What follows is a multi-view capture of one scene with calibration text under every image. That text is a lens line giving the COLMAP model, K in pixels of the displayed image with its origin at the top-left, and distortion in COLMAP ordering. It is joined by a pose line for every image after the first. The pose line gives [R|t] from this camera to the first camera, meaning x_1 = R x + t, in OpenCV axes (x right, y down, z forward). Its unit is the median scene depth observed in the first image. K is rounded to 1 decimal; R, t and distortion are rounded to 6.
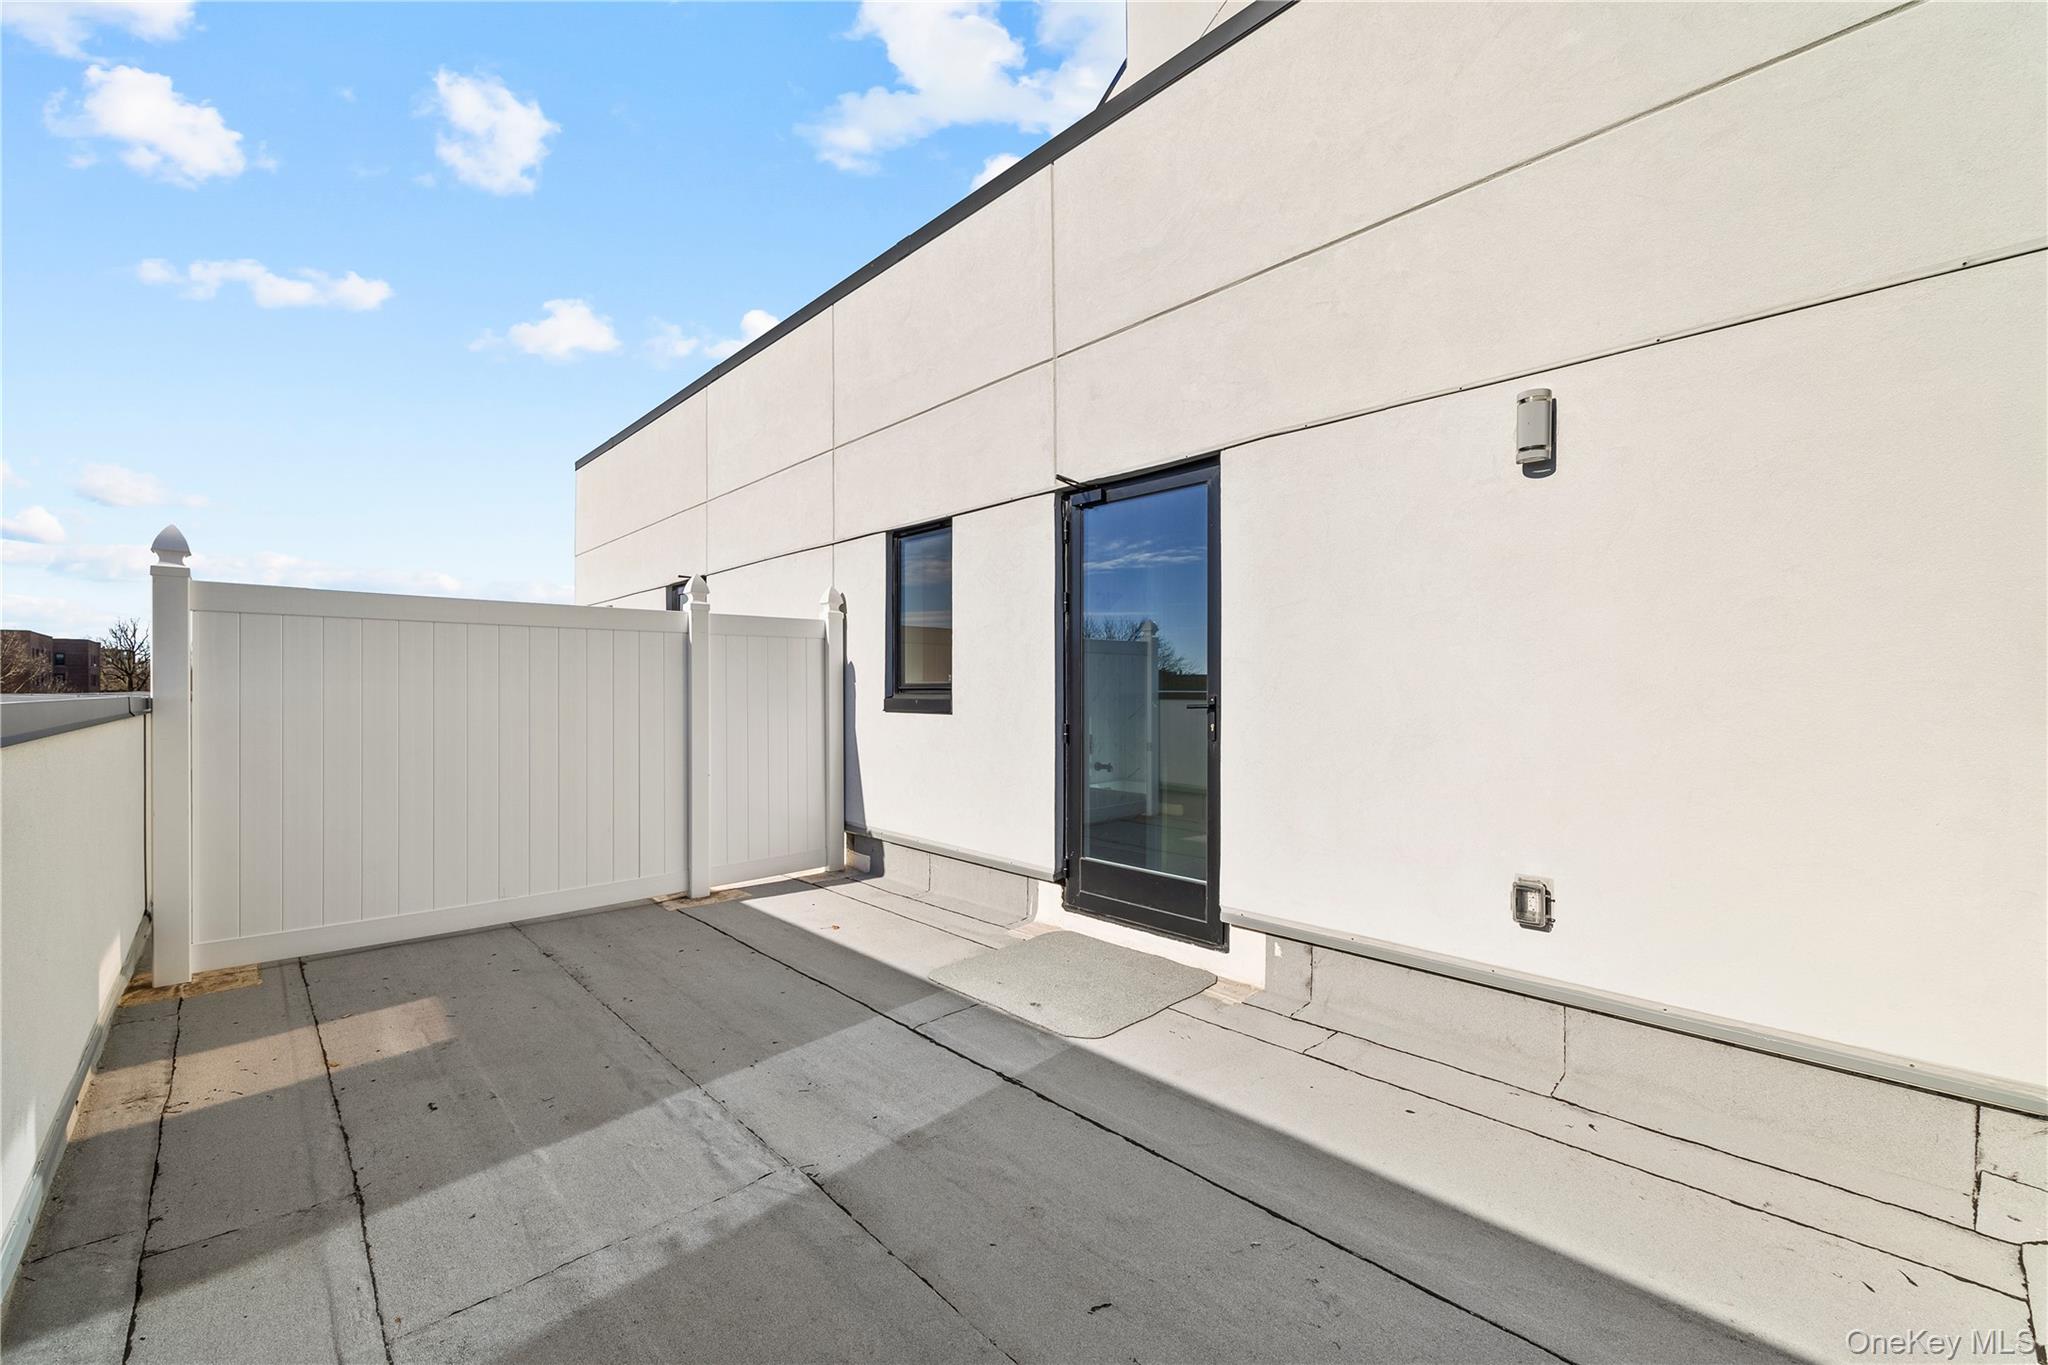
lens RADIAL K [[816.2, 0, 1011.4], [0, 816.2, 683.7], [0, 0, 1]] dist [-0.001510, 0.000211]
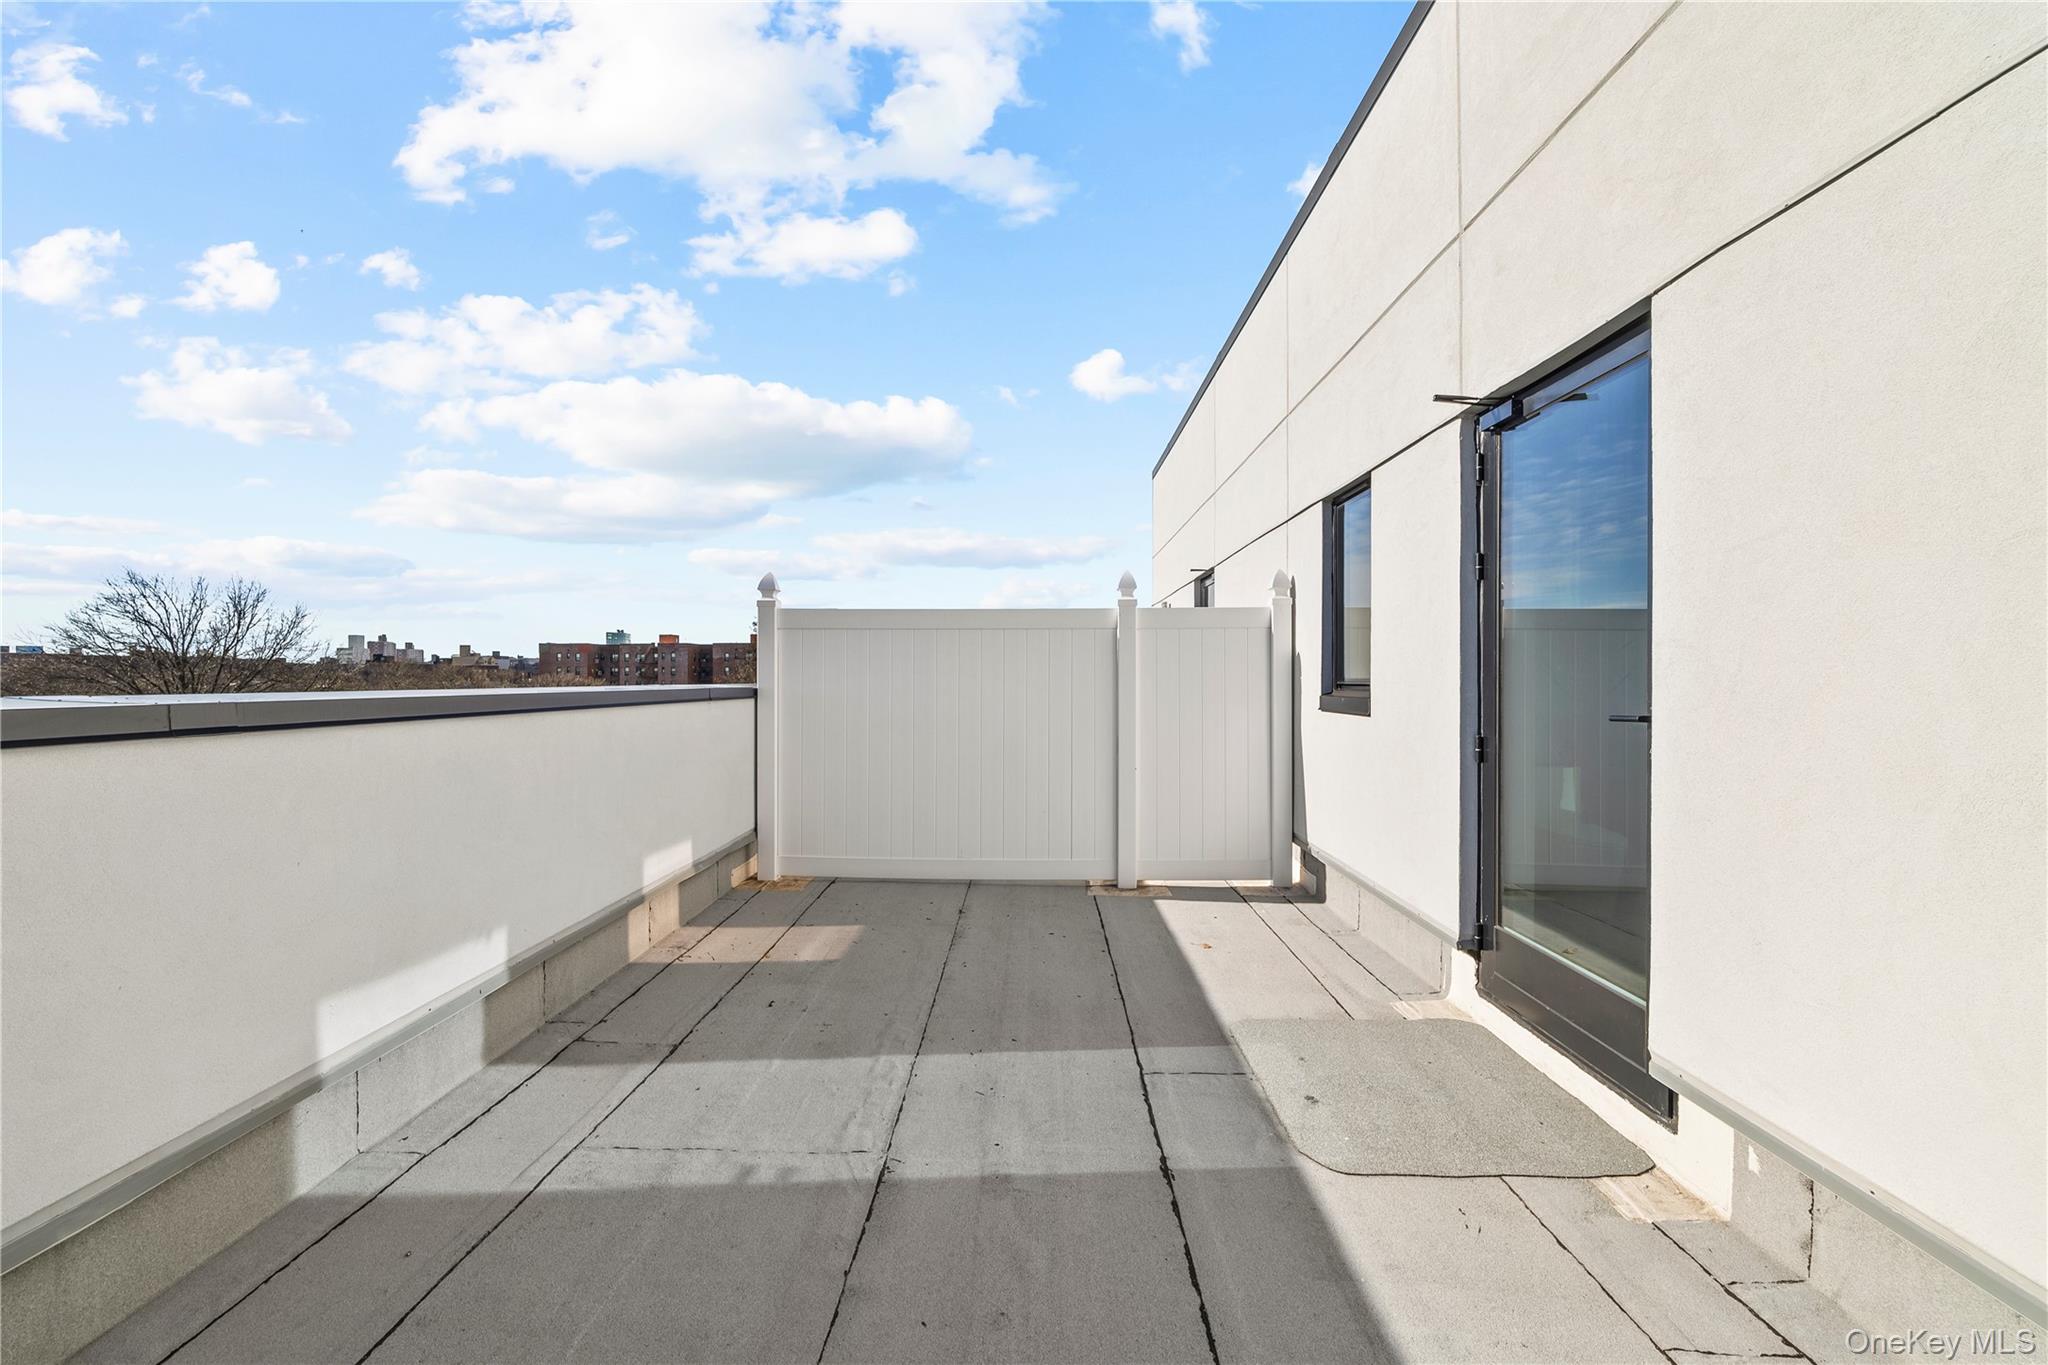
lens RADIAL K [[842.9, 0, 1026.4], [0, 842.9, 676.4], [0, 0, 1]] dist [0.001524, 0.000723]
pose [[0.706437, 0.001788, -0.707773, 0.381680], [0.001510, 0.999991, 0.004033, -0.009315], [0.707774, -0.003918, 0.706428, 0.236828]]
